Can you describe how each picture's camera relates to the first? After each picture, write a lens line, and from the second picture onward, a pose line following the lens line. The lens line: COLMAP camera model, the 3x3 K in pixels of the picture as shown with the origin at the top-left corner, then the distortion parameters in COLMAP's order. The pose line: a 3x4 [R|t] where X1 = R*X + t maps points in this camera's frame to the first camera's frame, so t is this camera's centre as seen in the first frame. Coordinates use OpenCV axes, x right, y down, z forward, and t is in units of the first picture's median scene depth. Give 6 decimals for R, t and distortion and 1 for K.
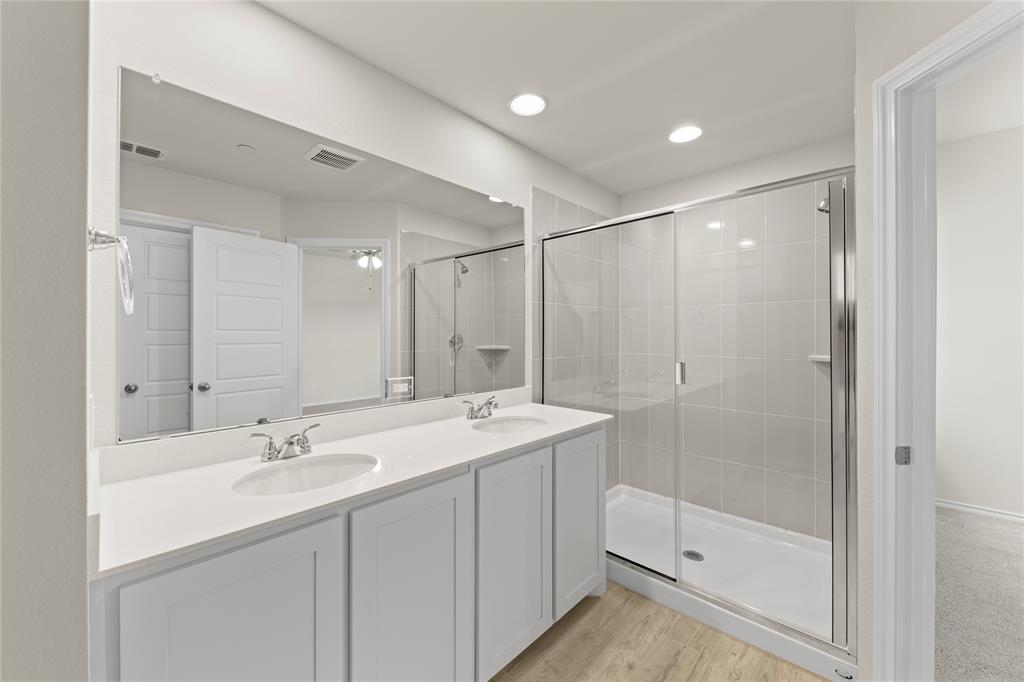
lens RADIAL K [[385.1, 0, 506.5], [0, 385.1, 333.2], [0, 0, 1]] dist [0.000713, -0.000260]
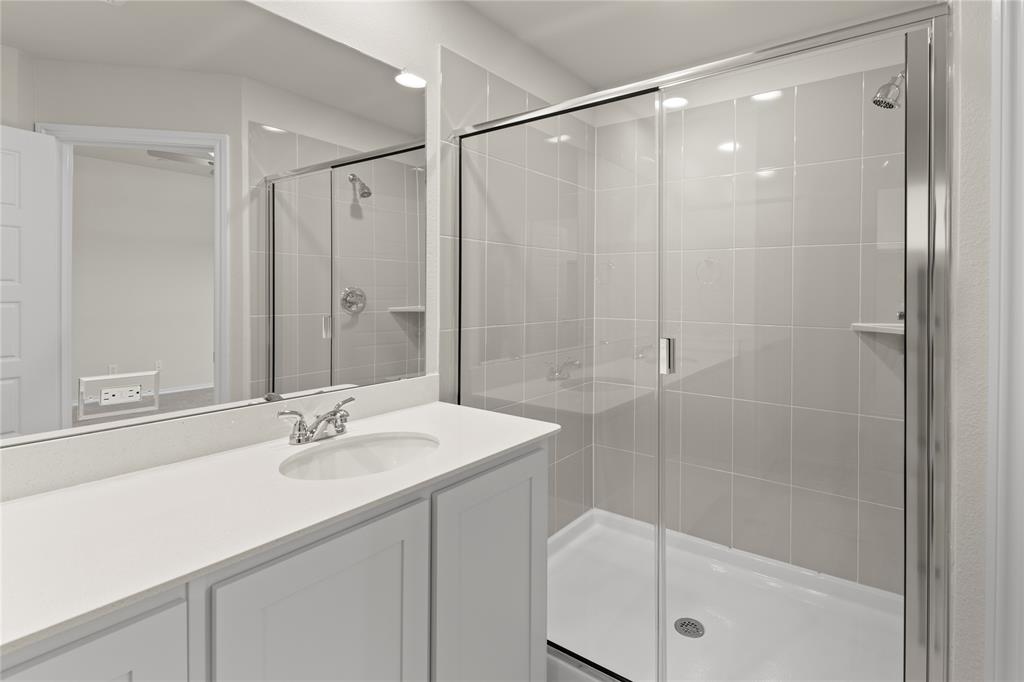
lens RADIAL K [[452.4, 0, 546.9], [0, 452.4, 293.1], [0, 0, 1]] dist [-0.003387, -0.000341]
pose [[0.993755, 0.005969, 0.111428, 0.144474], [-0.006868, 0.999947, 0.007688, 0.001047], [-0.111376, -0.008405, 0.993743, 0.247572]]
